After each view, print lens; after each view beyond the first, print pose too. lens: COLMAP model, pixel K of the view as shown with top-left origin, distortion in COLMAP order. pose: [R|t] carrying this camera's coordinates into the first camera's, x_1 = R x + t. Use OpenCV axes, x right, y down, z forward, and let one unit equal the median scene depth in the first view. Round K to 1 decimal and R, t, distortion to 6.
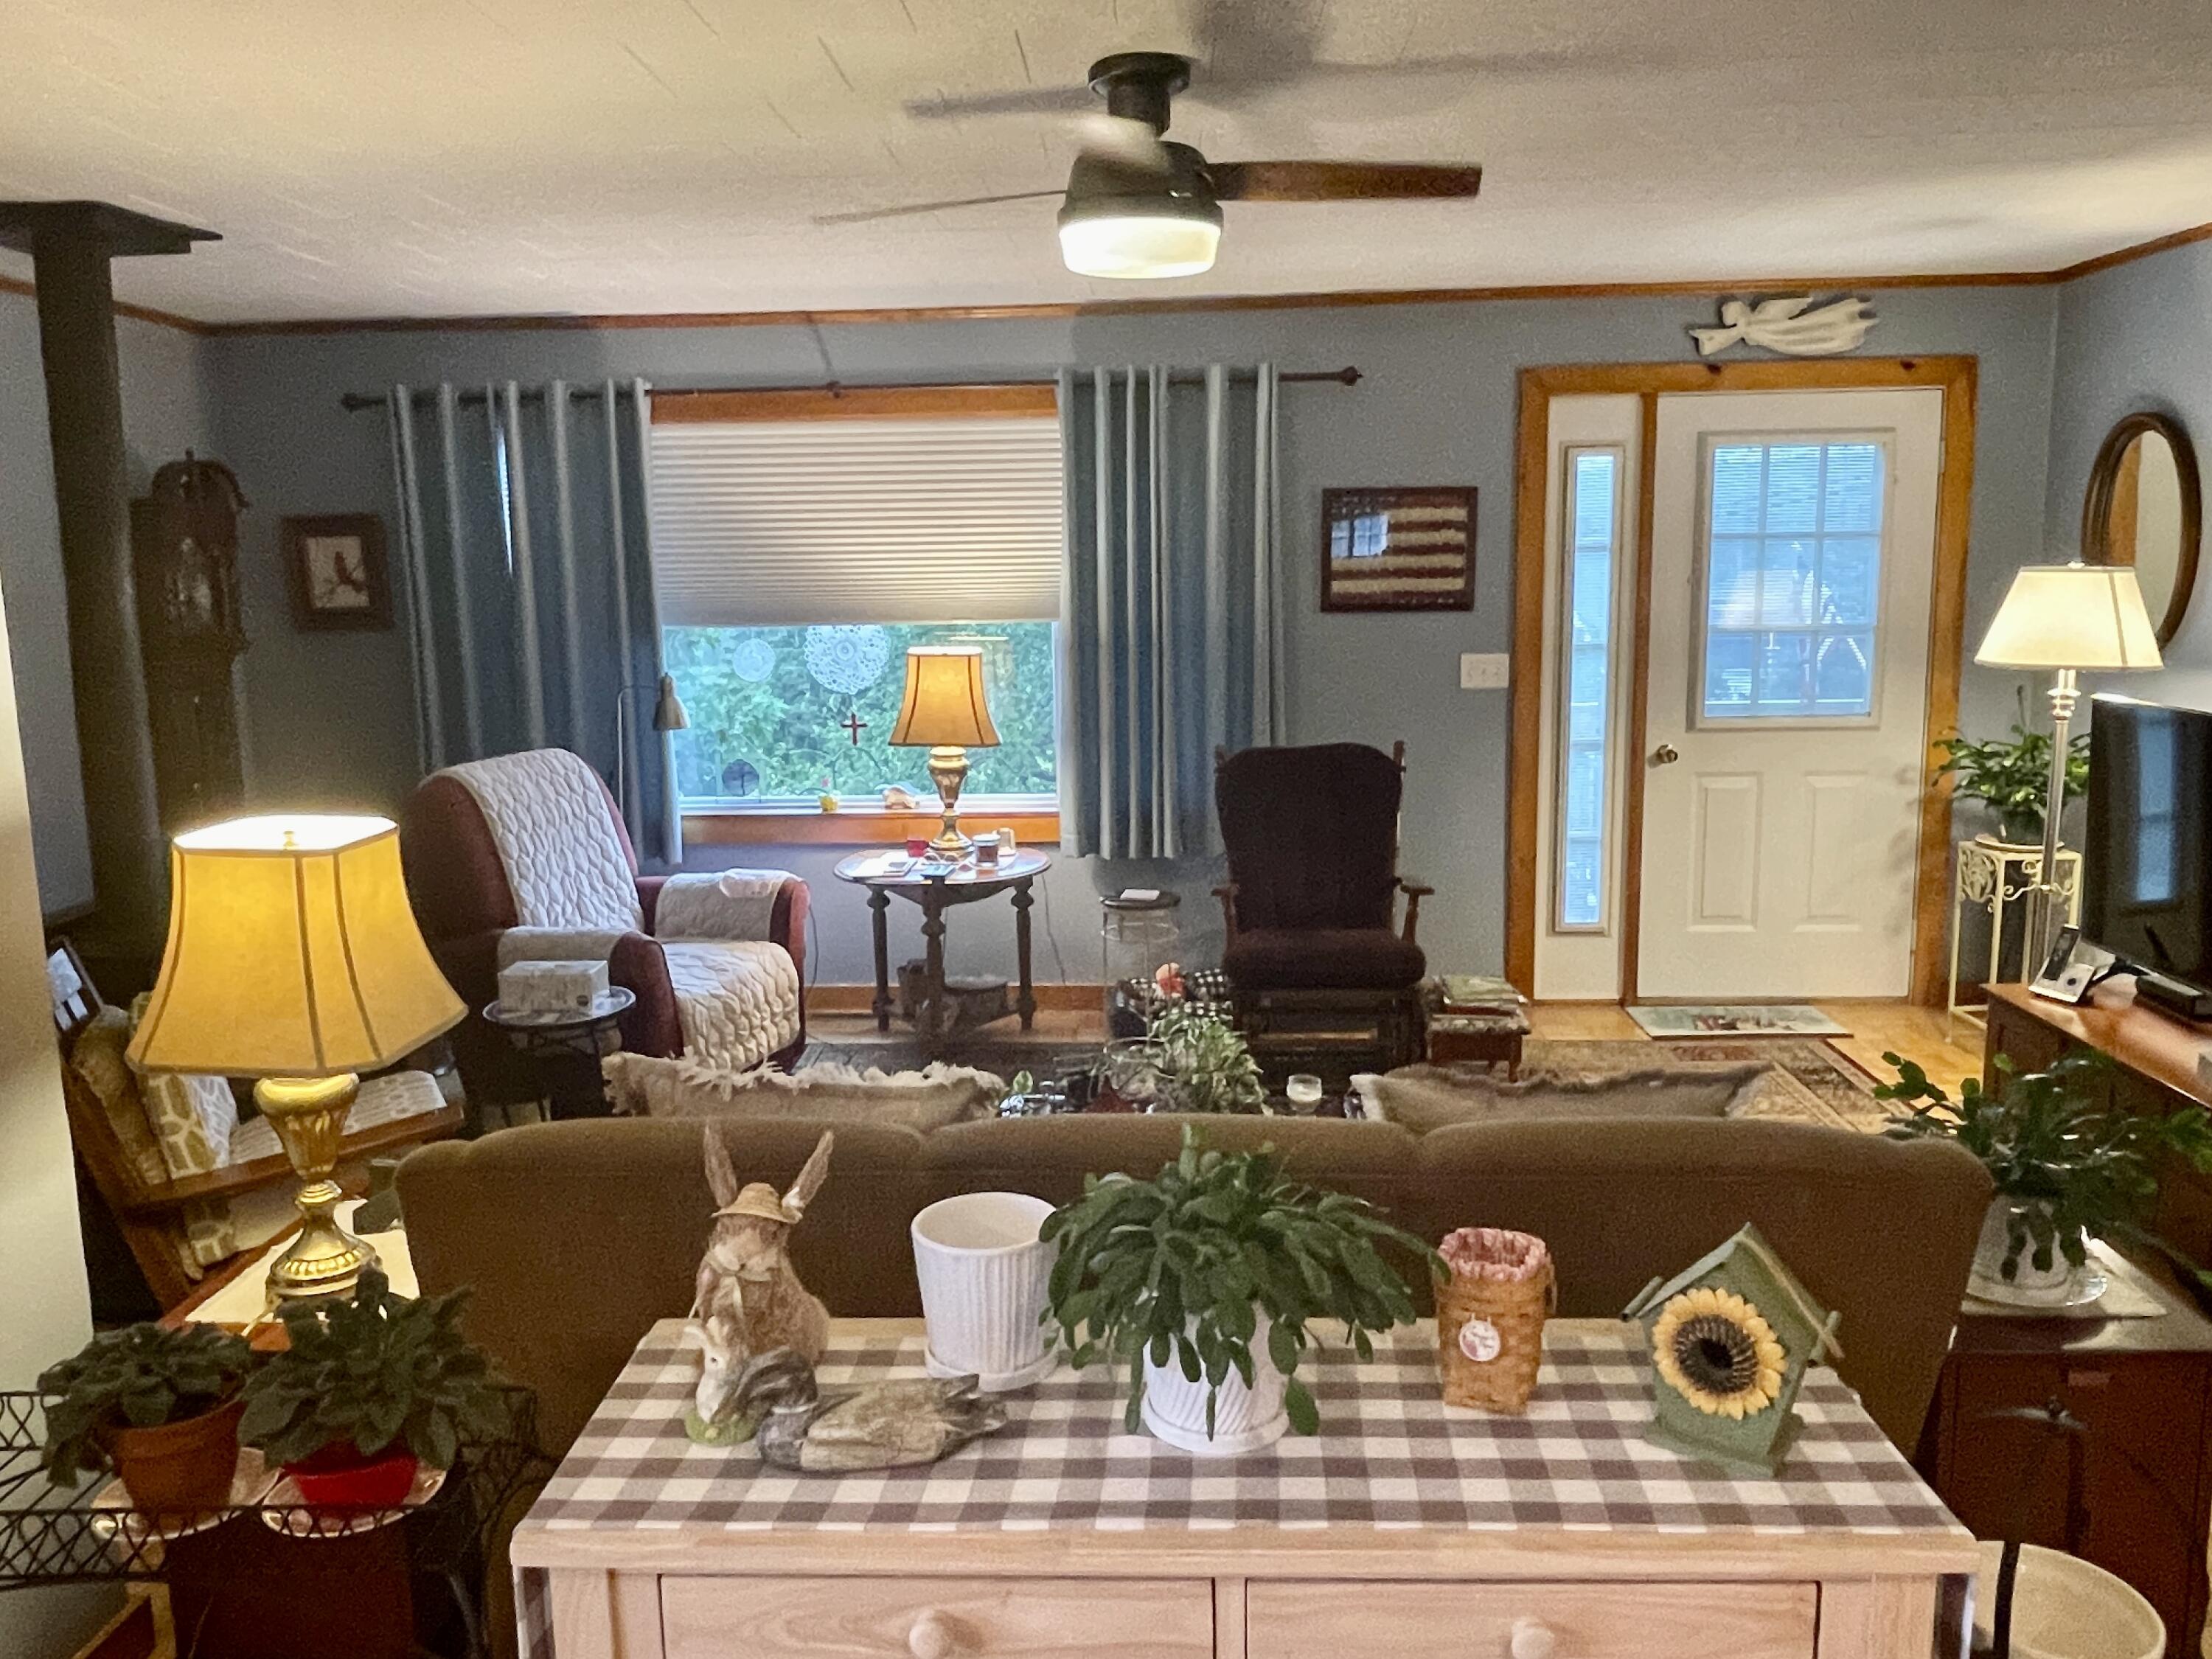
lens RADIAL K [[1645.3, 0, 1078.6], [0, 1645.3, 826.3], [0, 0, 1]] dist [0.039840, -0.062695]
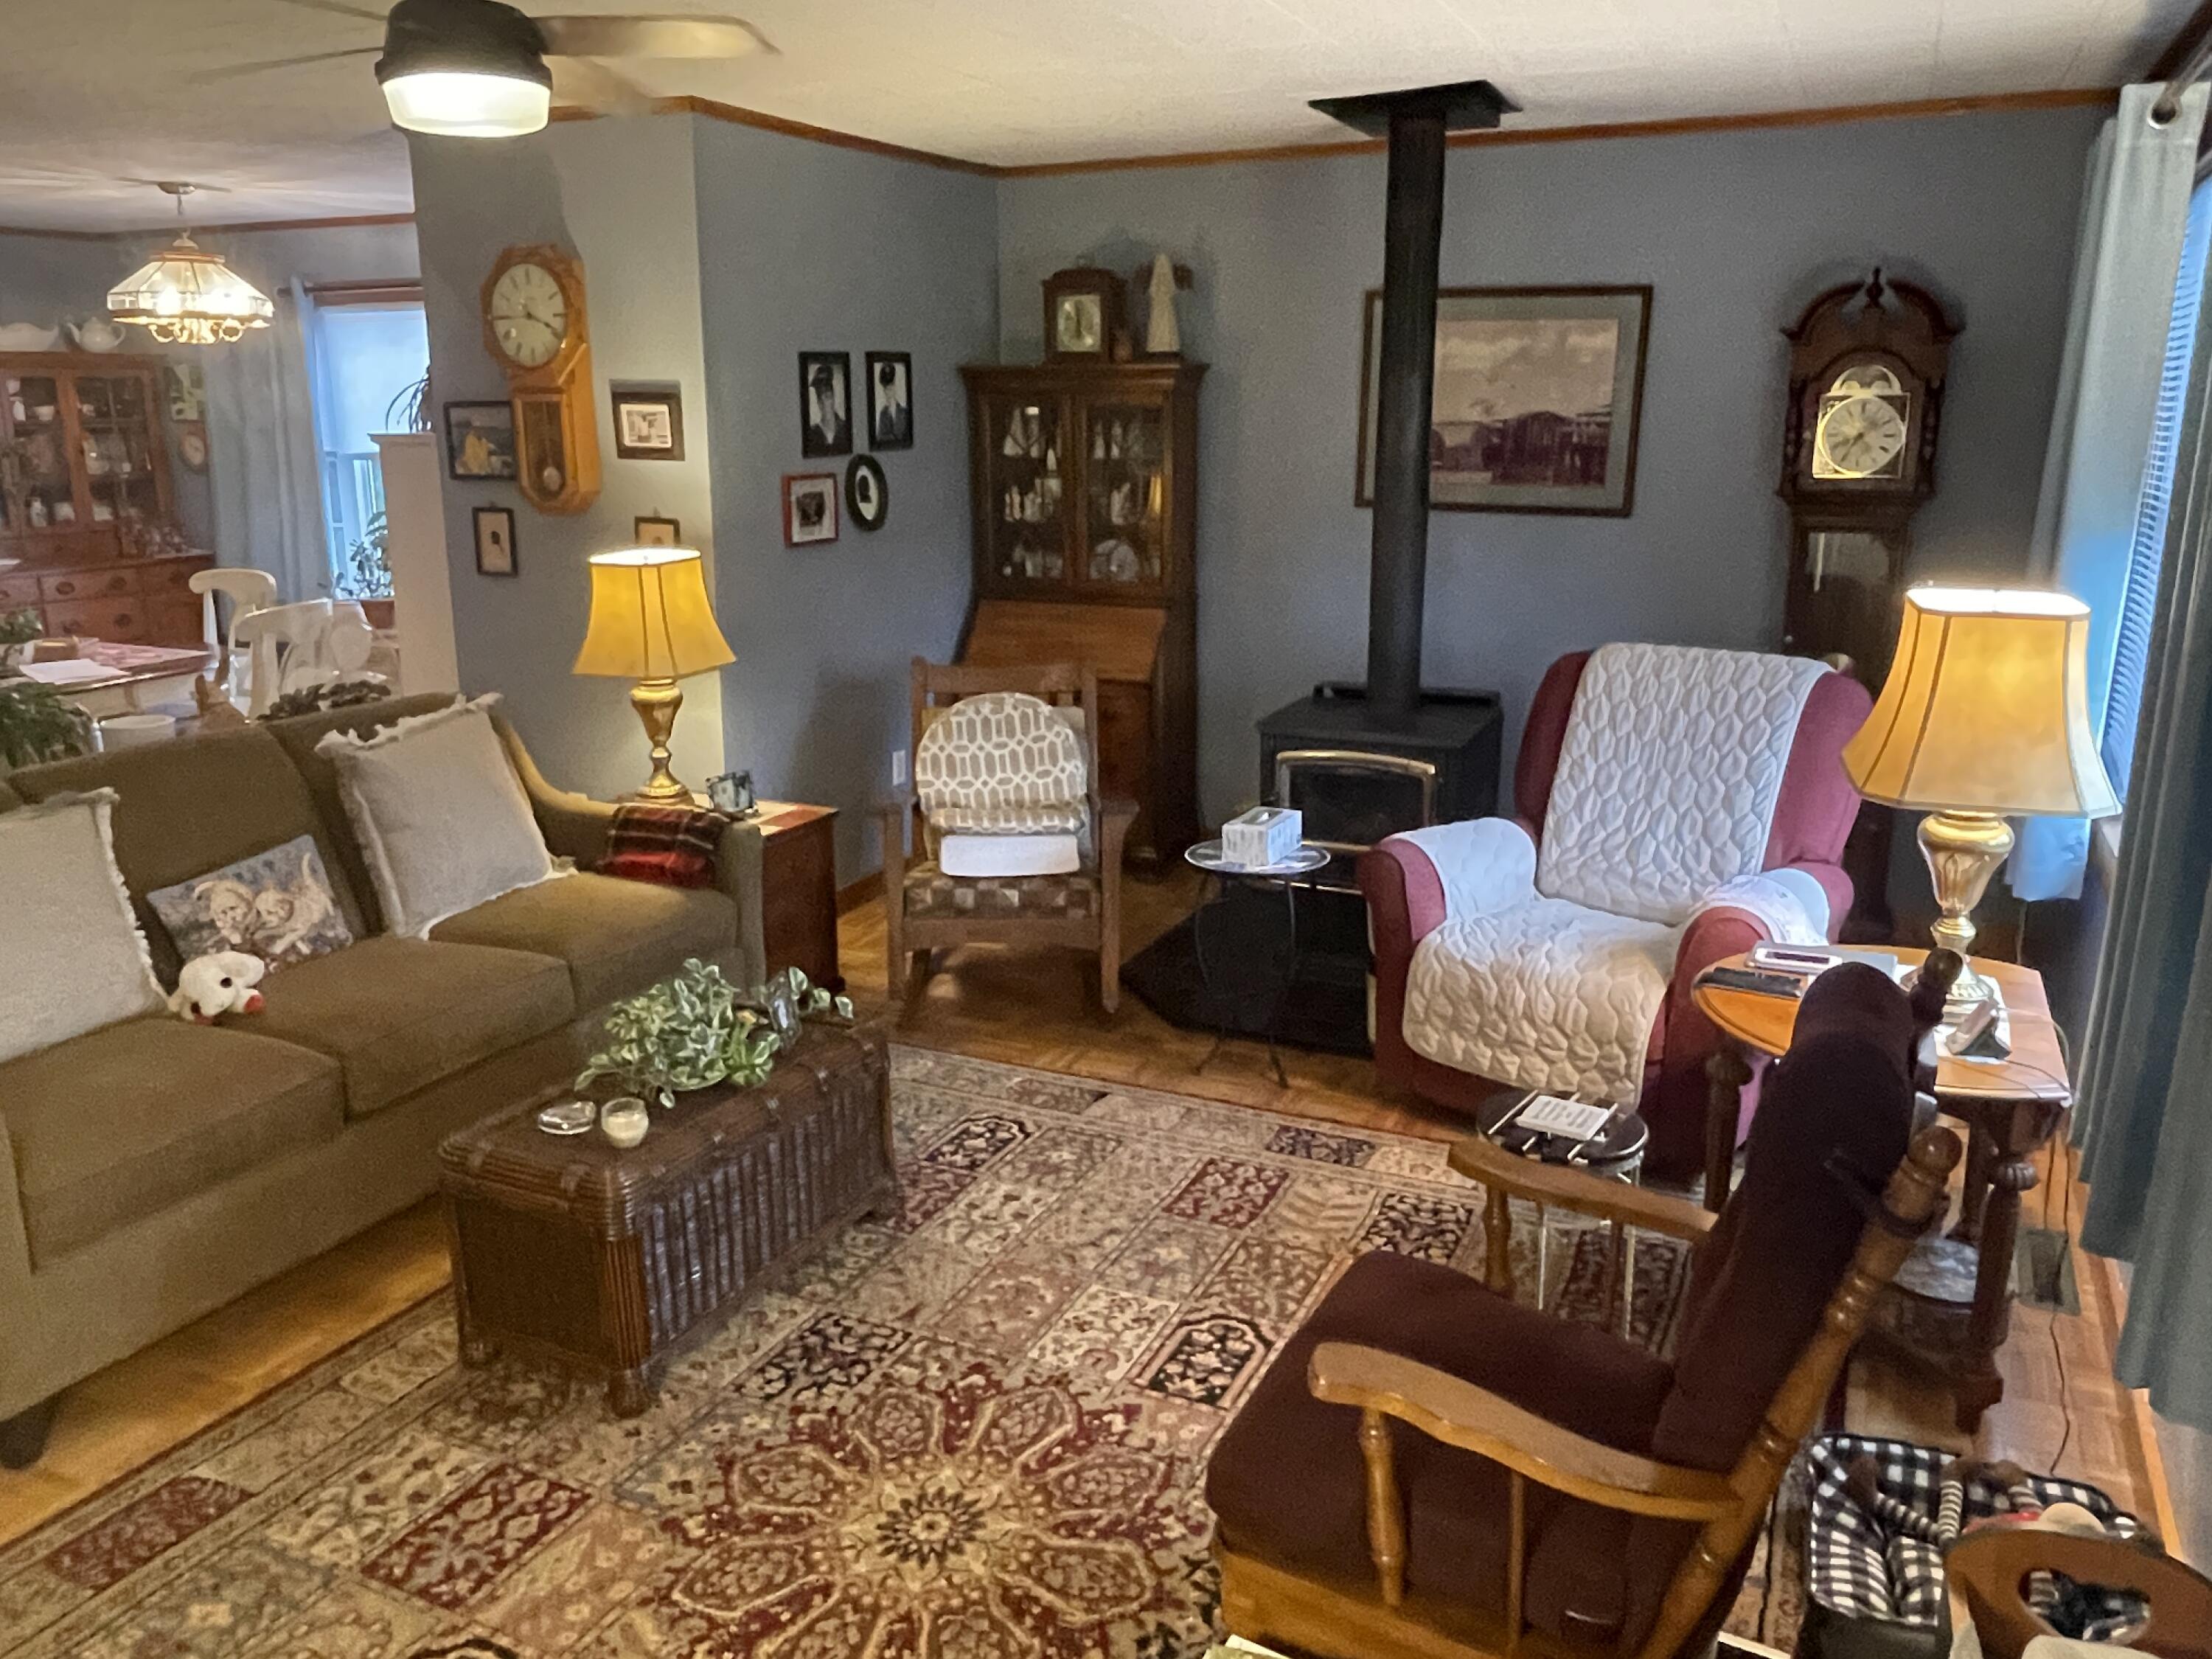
lens RADIAL K [[1645.3, 0, 1078.6], [0, 1645.3, 826.3], [0, 0, 1]] dist [0.039840, -0.062695]
pose [[-0.384170, 0.246337, -0.889793, 0.465459], [-0.138321, 0.937515, 0.319269, -0.161561], [0.912842, 0.245731, -0.326091, 0.922633]]
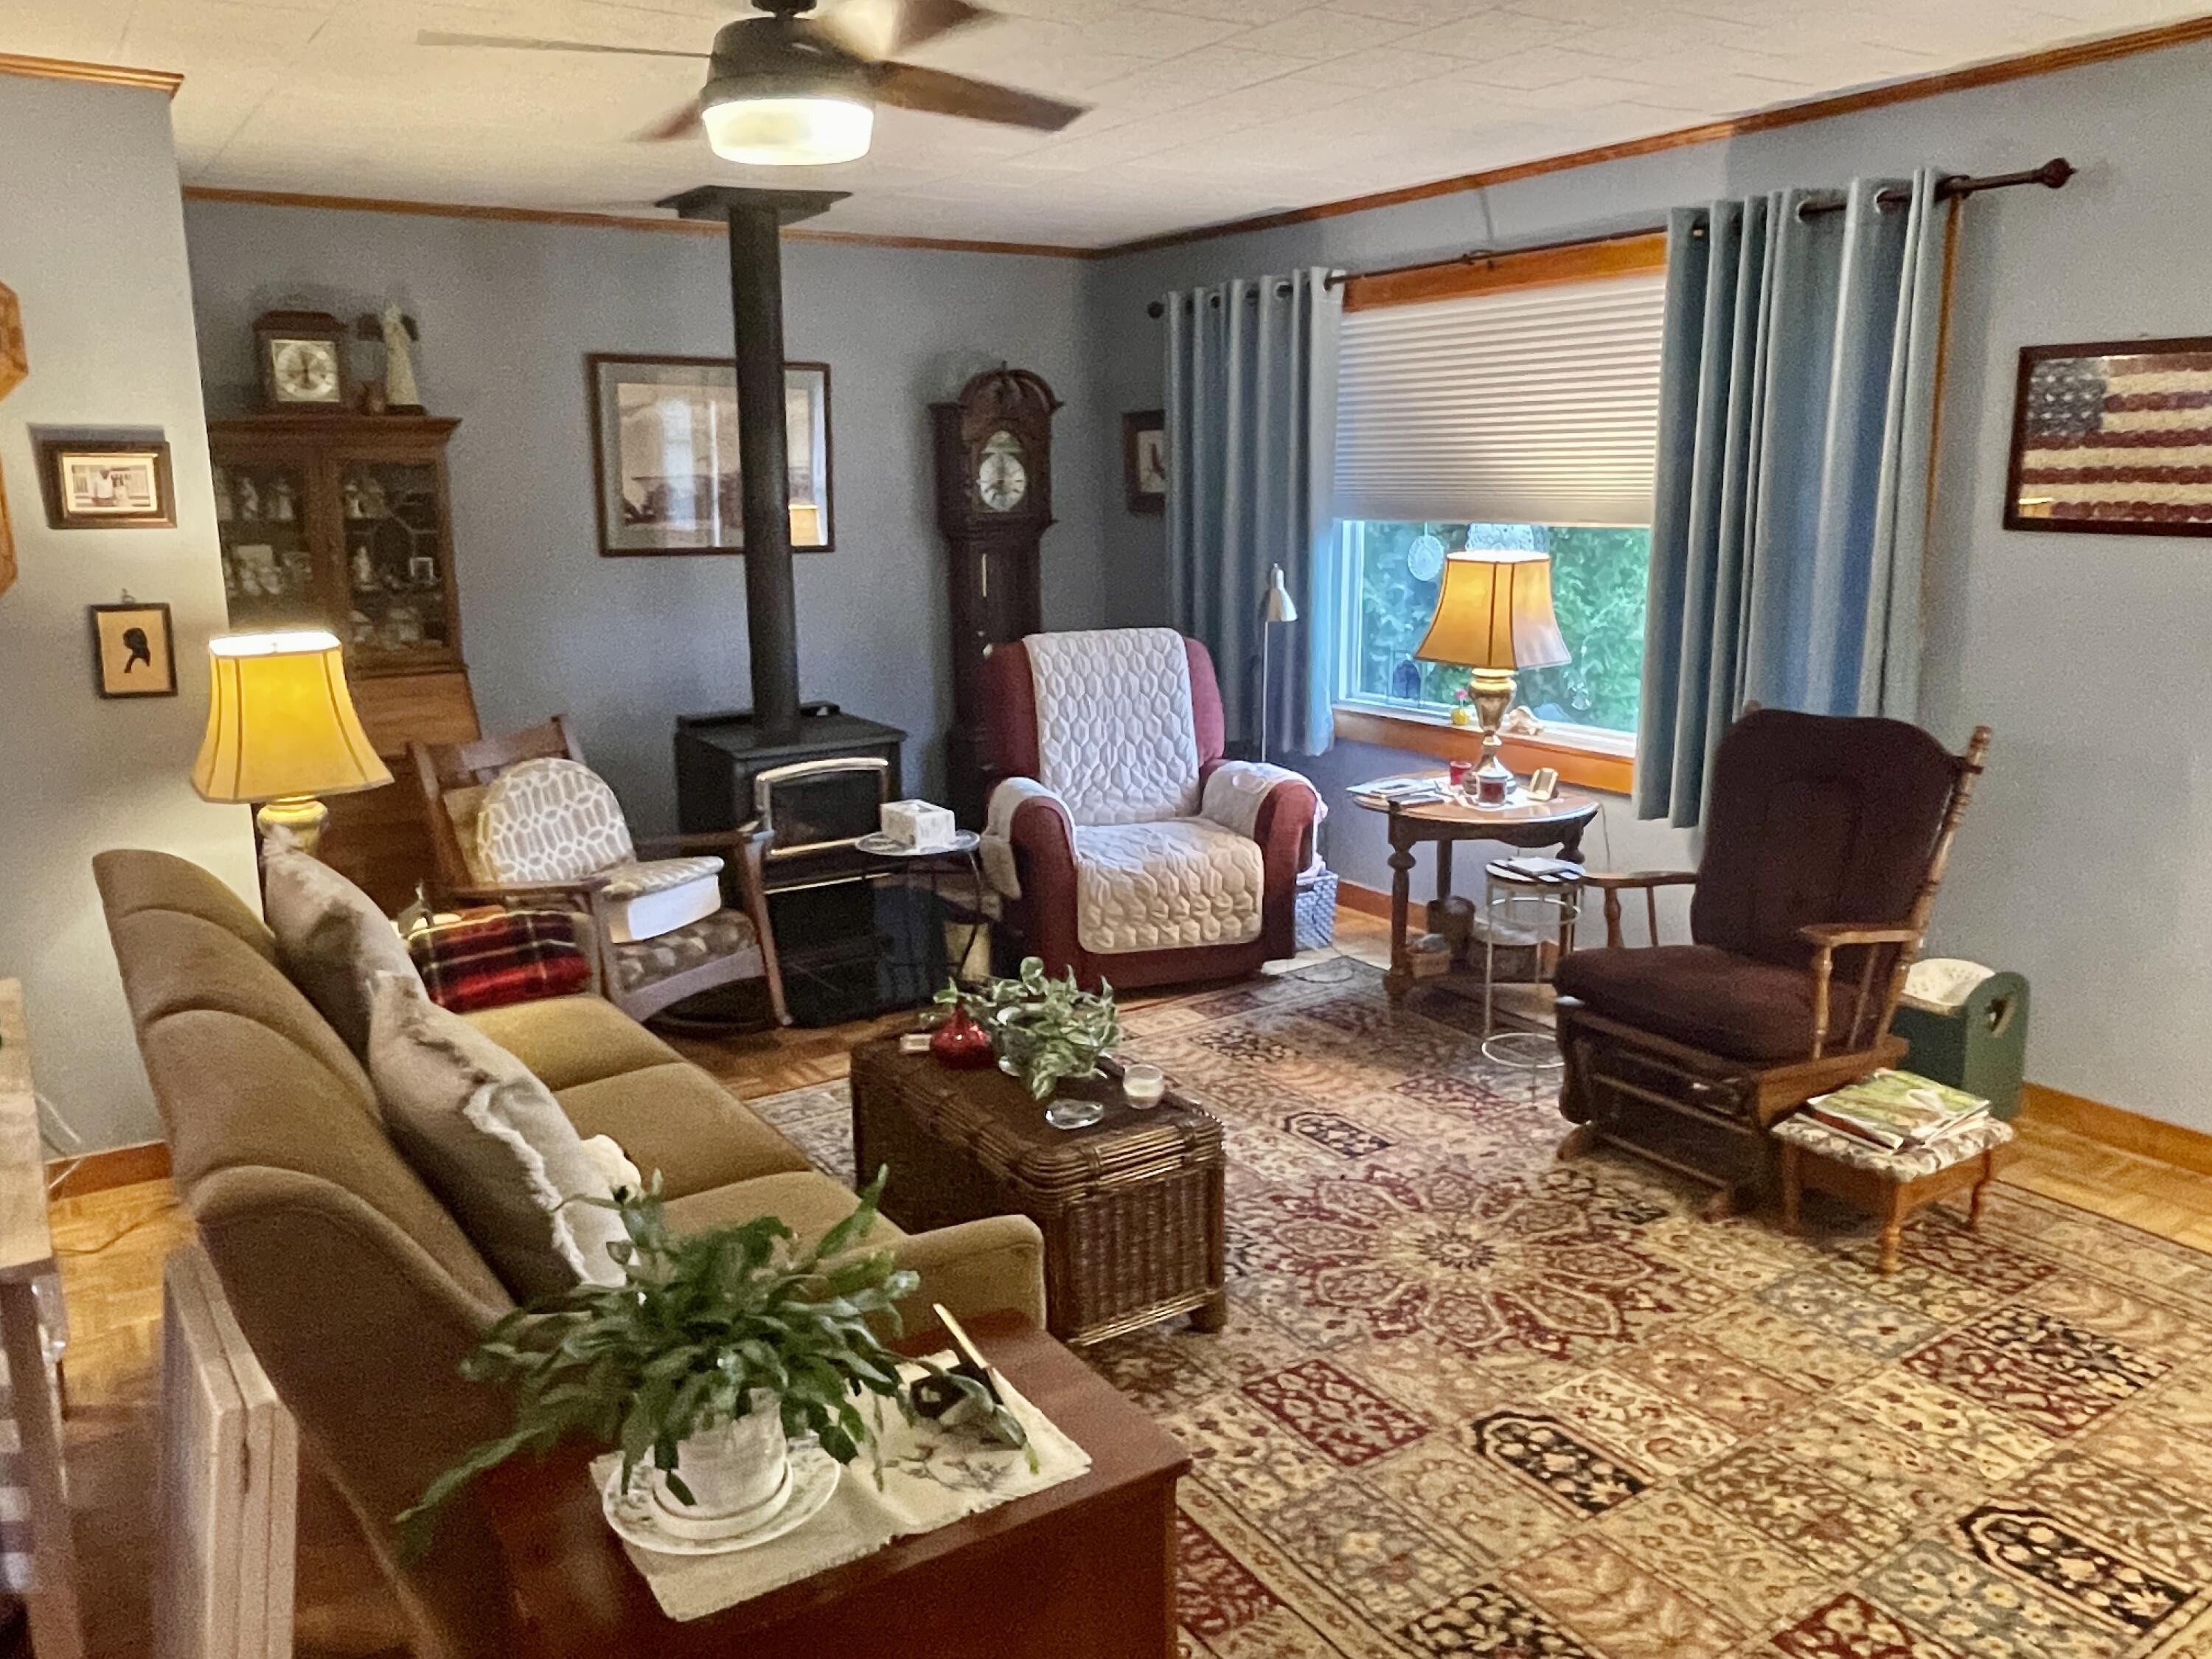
lens RADIAL K [[1645.3, 0, 1078.6], [0, 1645.3, 826.3], [0, 0, 1]] dist [0.039840, -0.062695]
pose [[0.591034, 0.182140, -0.785814, 0.501210], [-0.127692, 0.983017, 0.131808, -0.052606], [0.796476, 0.022439, 0.604254, 0.292067]]
